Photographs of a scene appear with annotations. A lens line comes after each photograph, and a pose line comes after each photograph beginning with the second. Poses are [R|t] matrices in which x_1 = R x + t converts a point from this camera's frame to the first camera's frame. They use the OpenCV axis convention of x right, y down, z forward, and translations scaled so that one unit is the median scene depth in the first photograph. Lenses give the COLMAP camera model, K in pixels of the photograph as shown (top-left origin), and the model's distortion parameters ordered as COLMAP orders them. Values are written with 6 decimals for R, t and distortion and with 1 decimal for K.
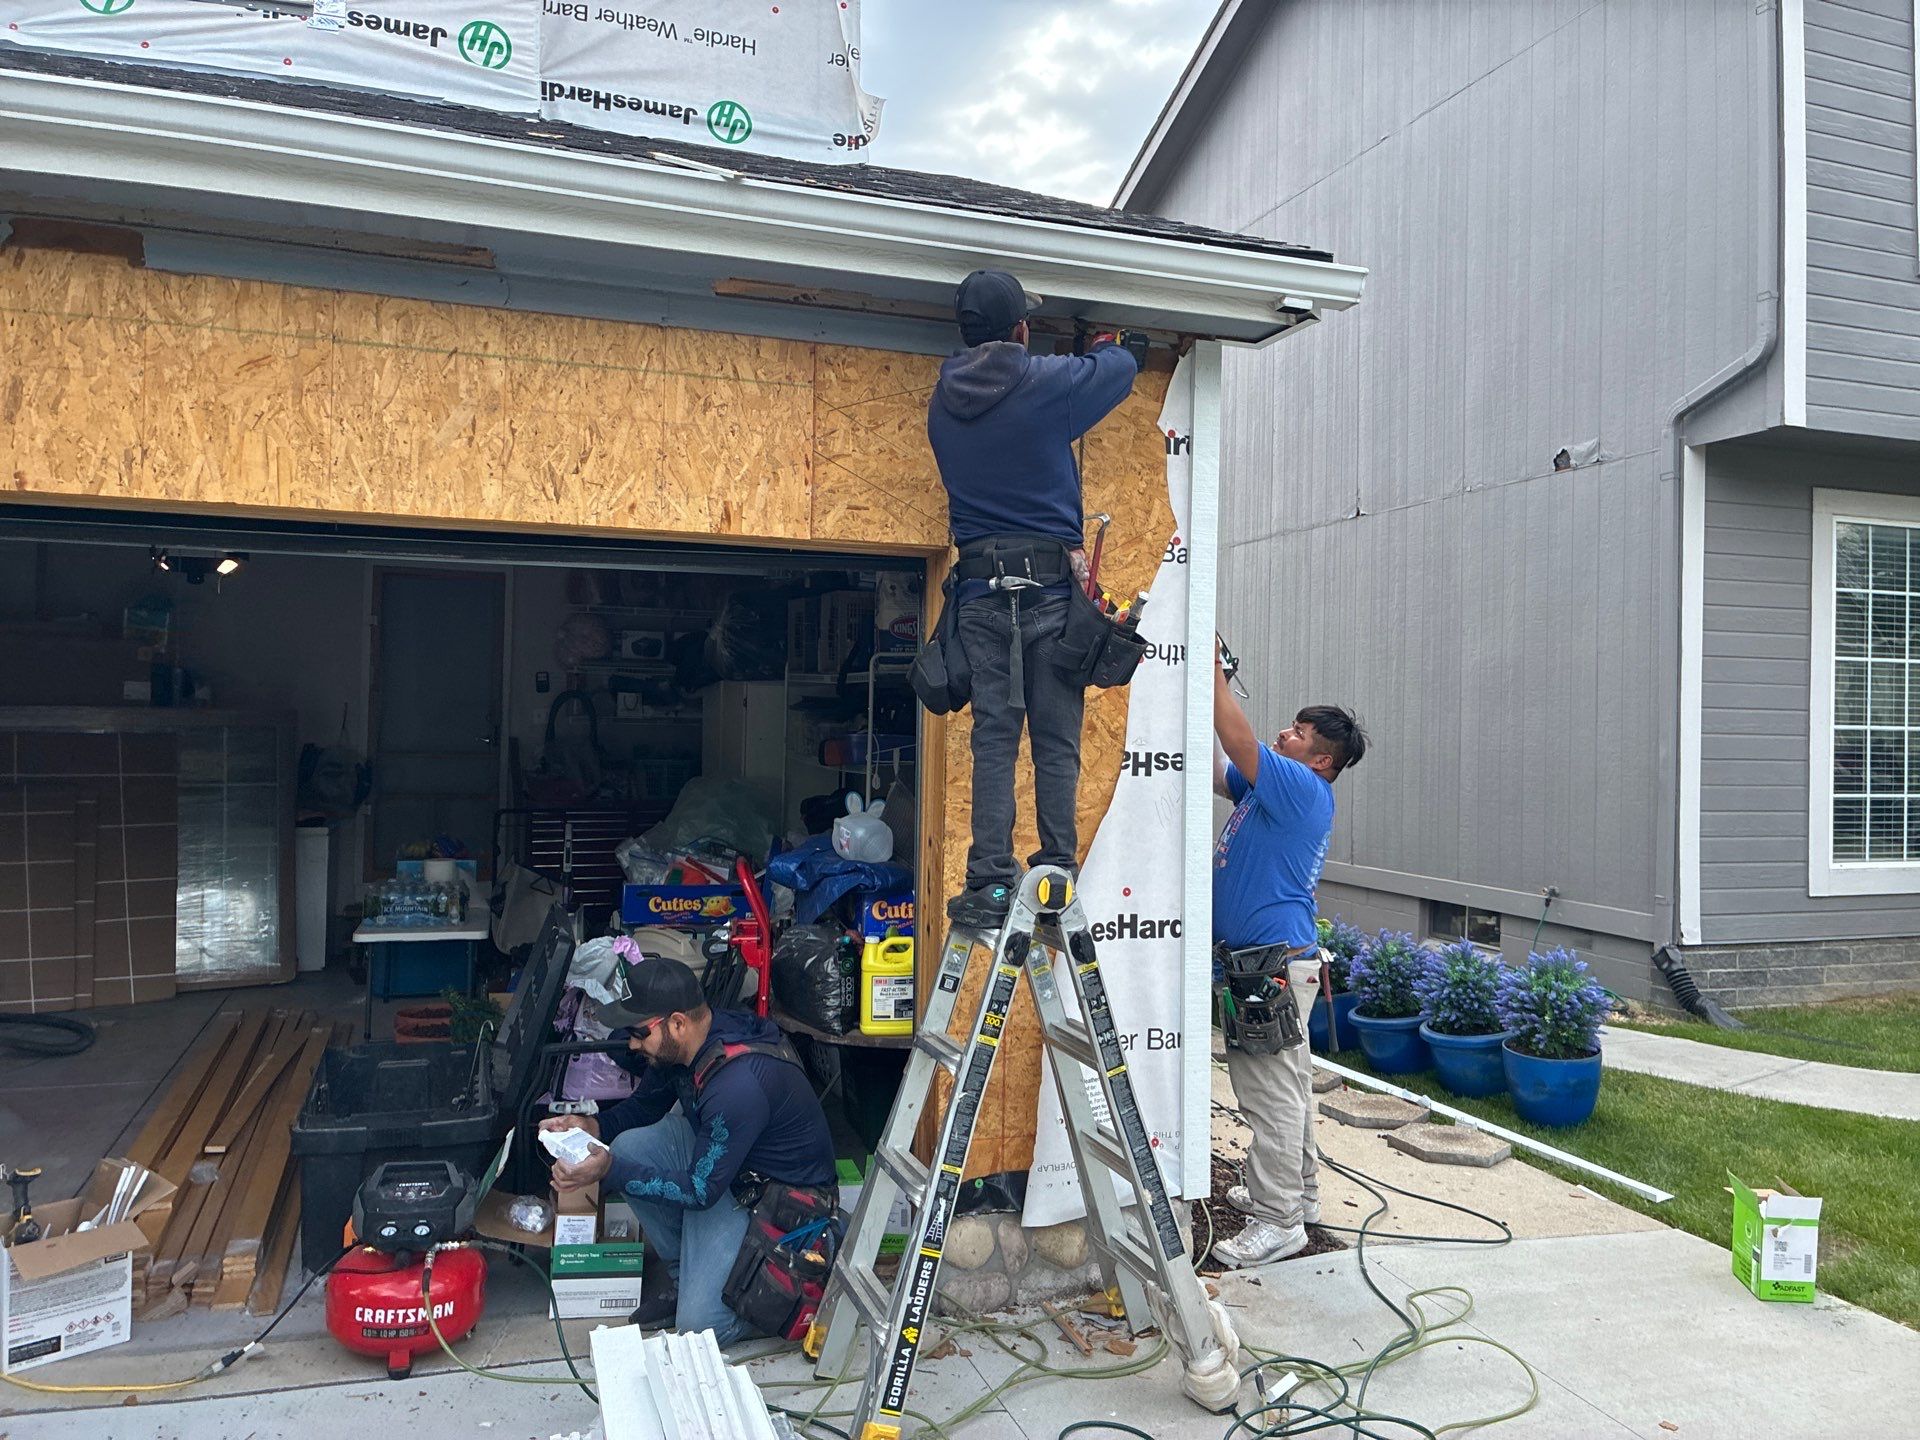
lens RADIAL K [[1452.4, 0, 979.8], [0, 1452.4, 677.9], [0, 0, 1]] dist [0.049486, -0.063128]
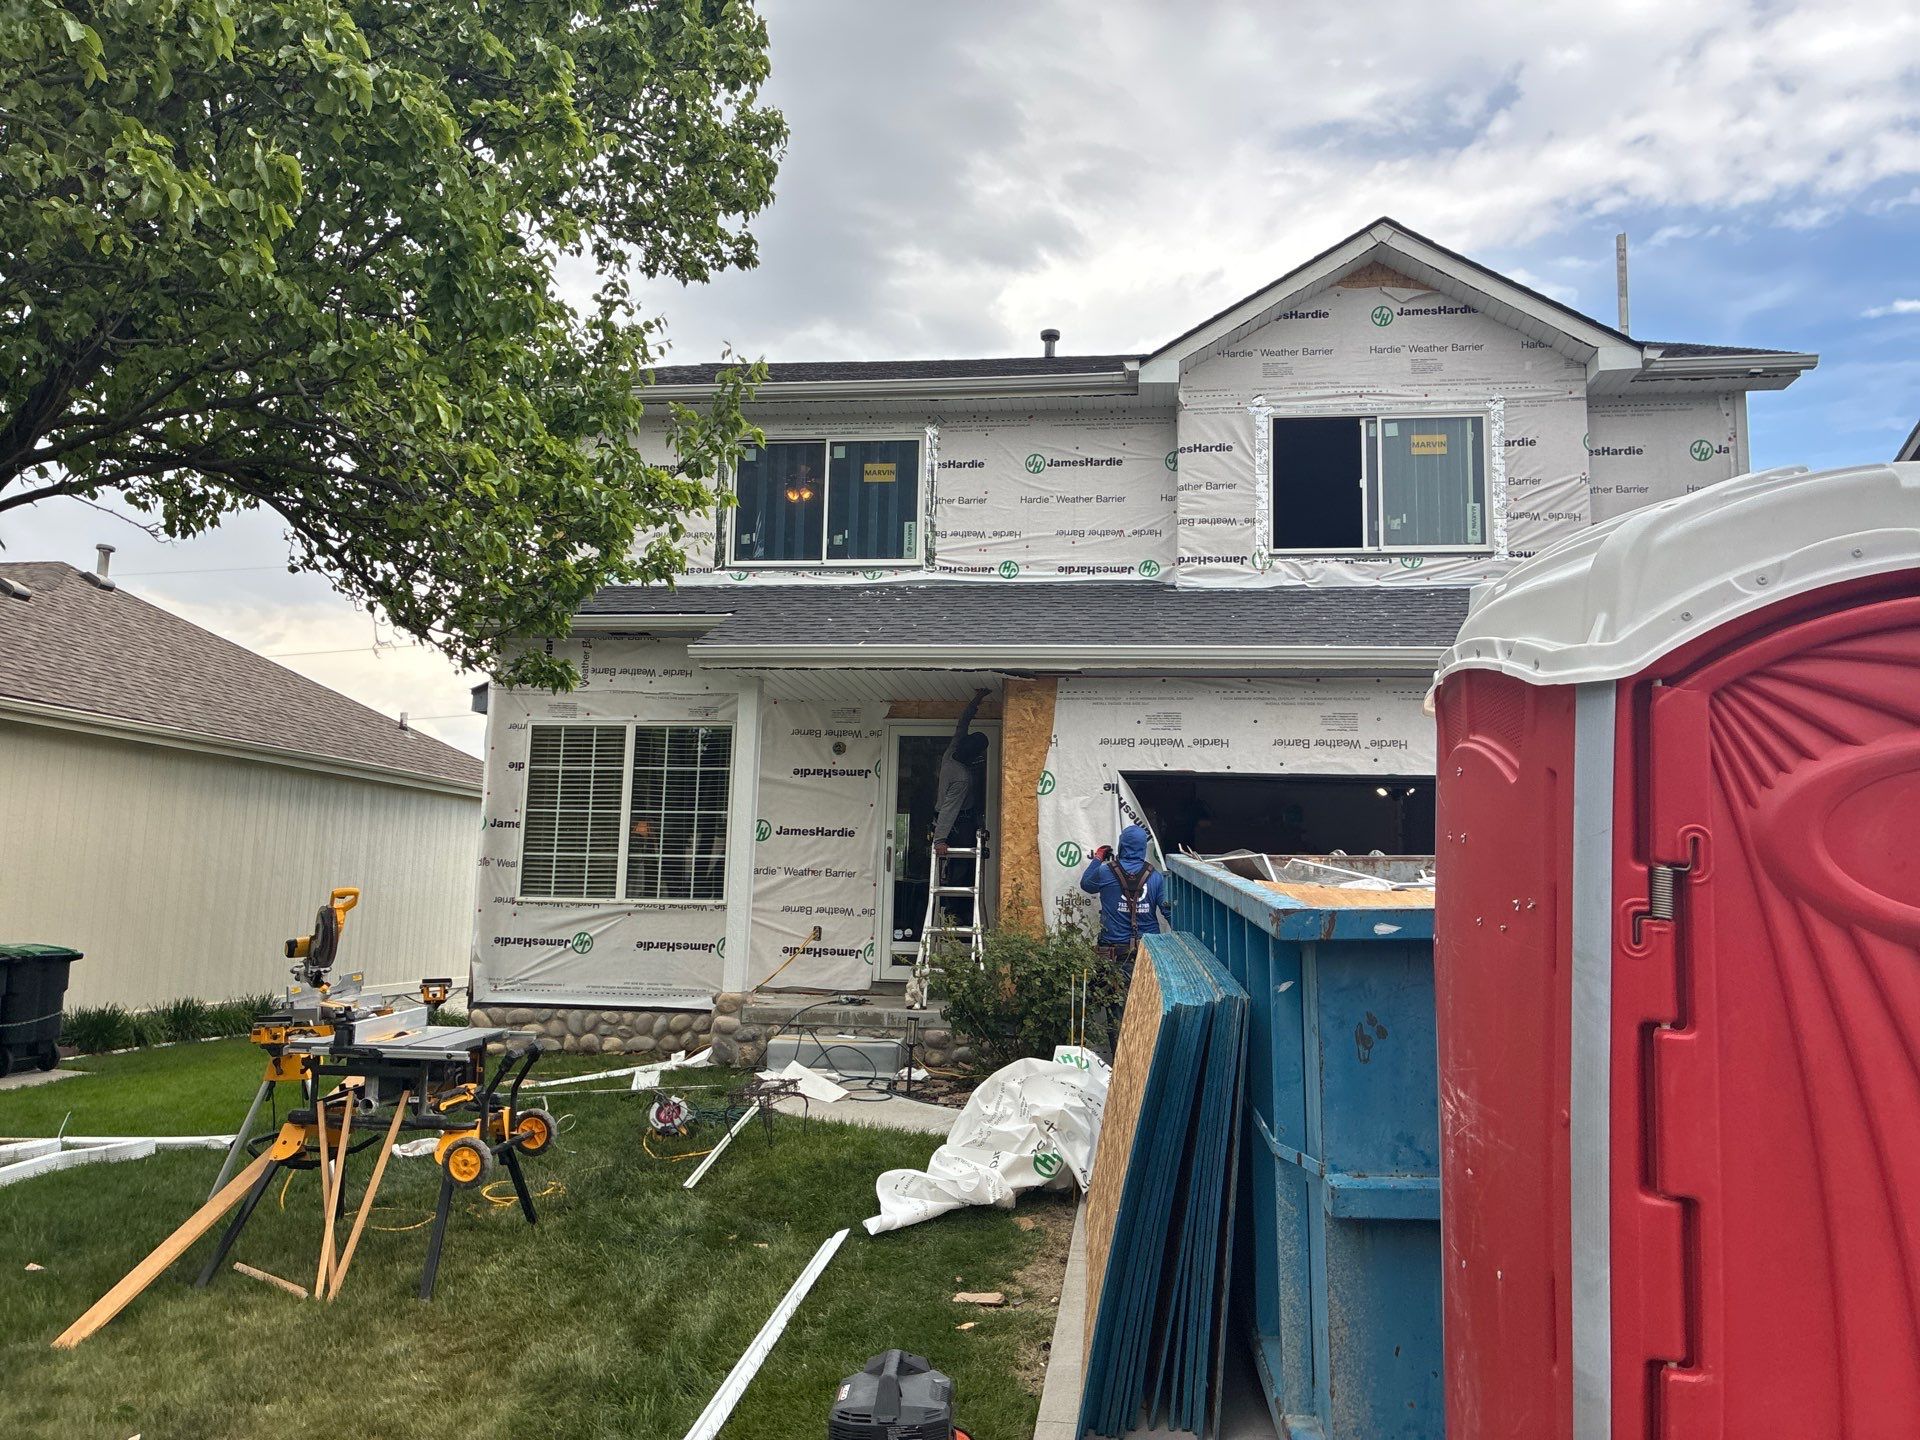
lens RADIAL K [[1452.4, 0, 943.4], [0, 1452.4, 688.0], [0, 0, 1]] dist [0.049486, -0.063128]
pose [[0.882911, -0.066288, -0.464837, -0.117342], [0.007732, 0.991903, -0.126765, 0.030180], [0.469476, 0.108328, 0.876275, -1.019457]]
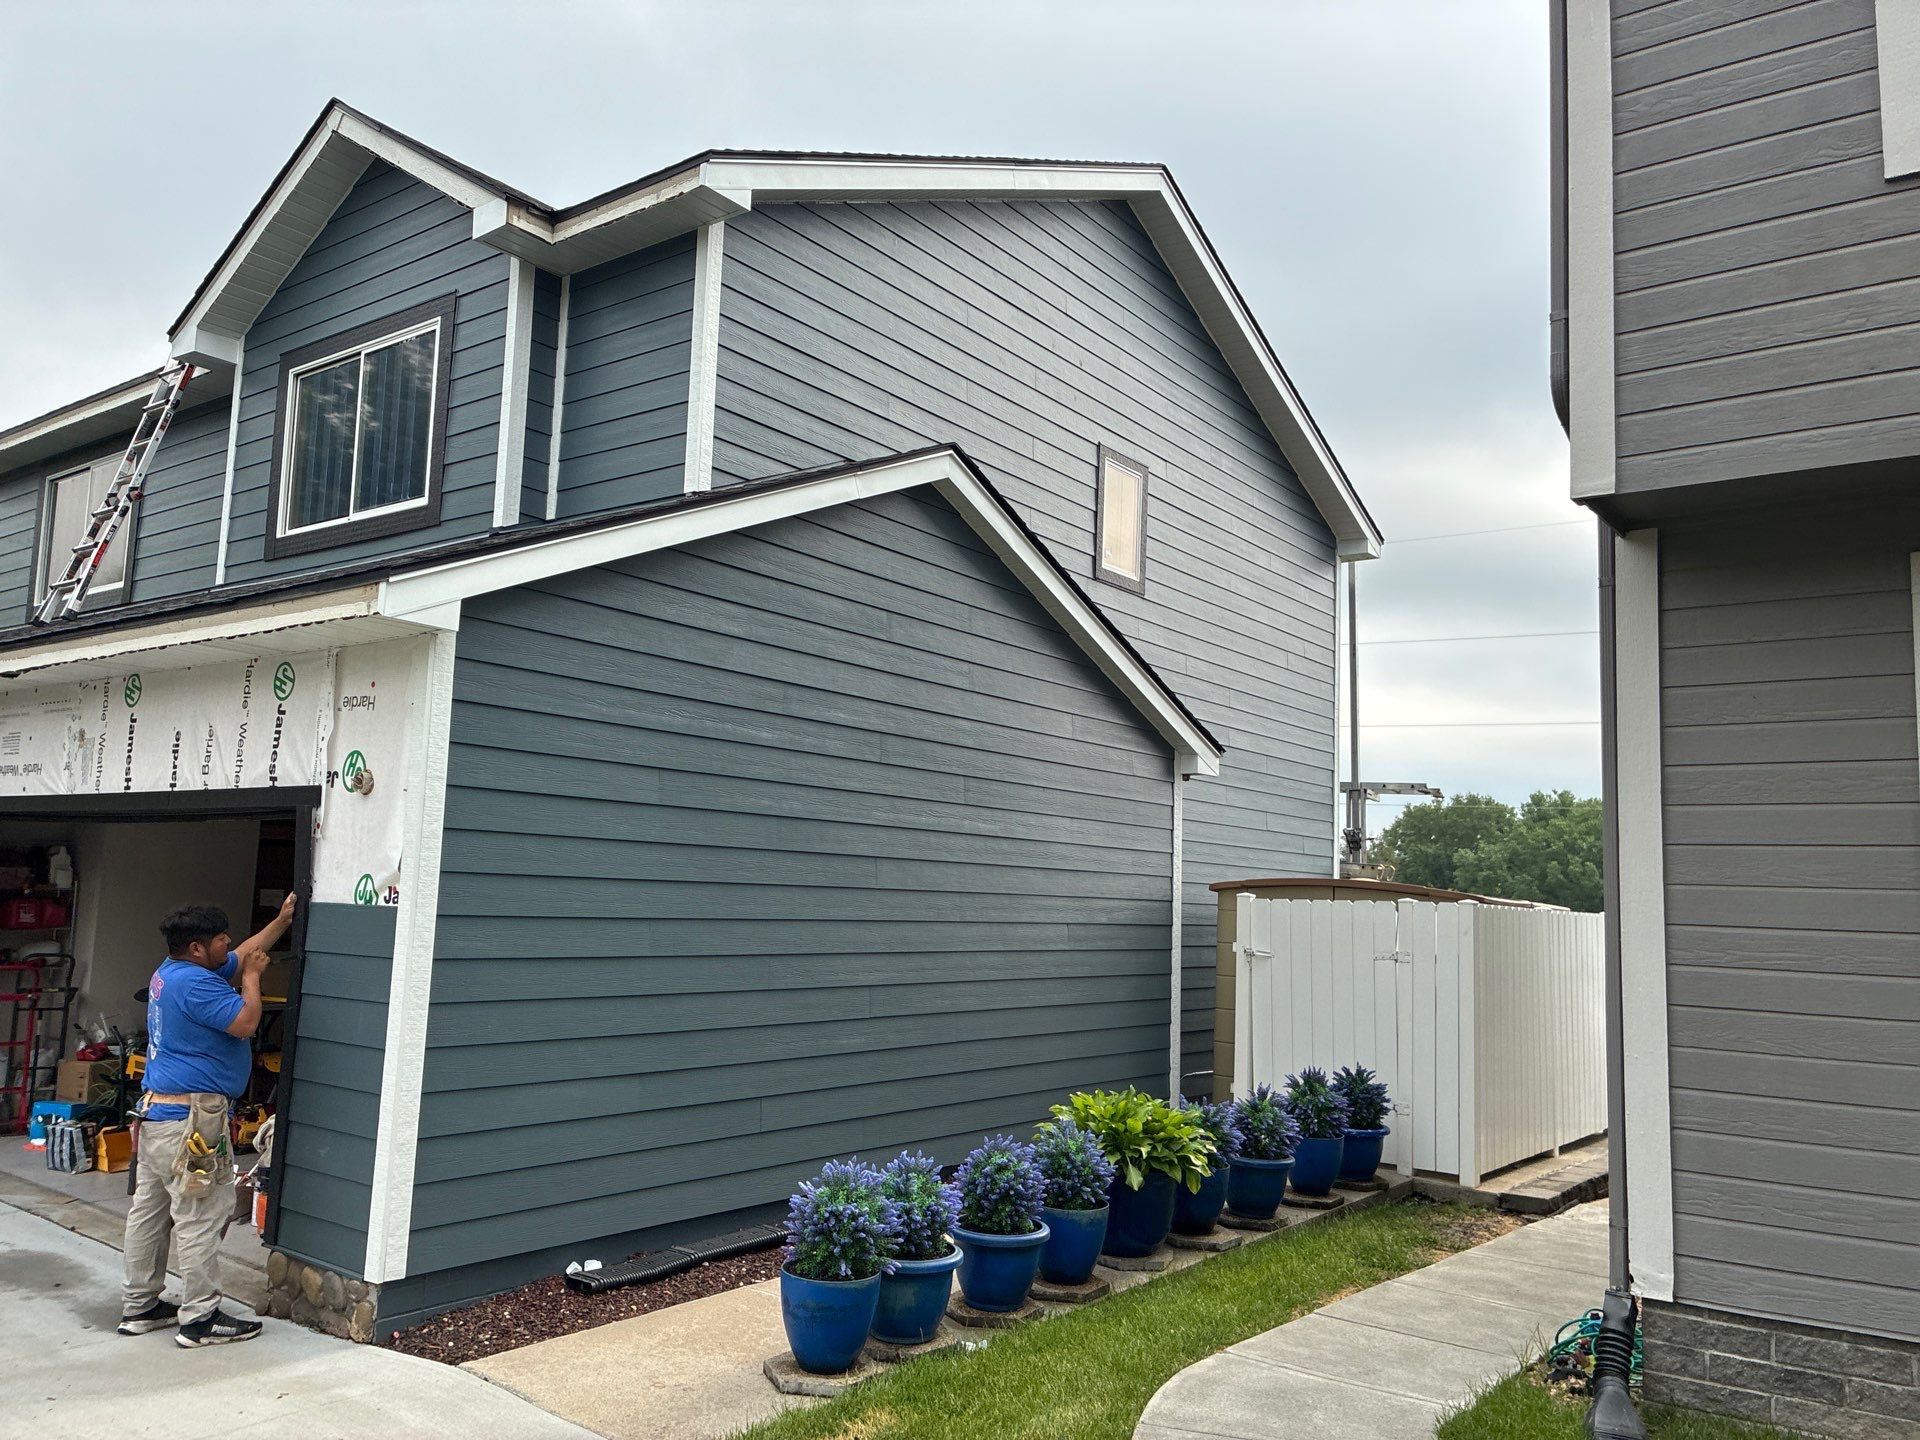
lens RADIAL K [[1452.4, 0, 964.2], [0, 1452.4, 725.2], [0, 0, 1]] dist [0.049486, -0.063128]
pose [[0.551554, -0.097471, -0.828424, 0.962491], [0.003359, 0.993401, -0.114646, 0.007028], [0.834132, 0.060451, 0.548242, 0.421940]]
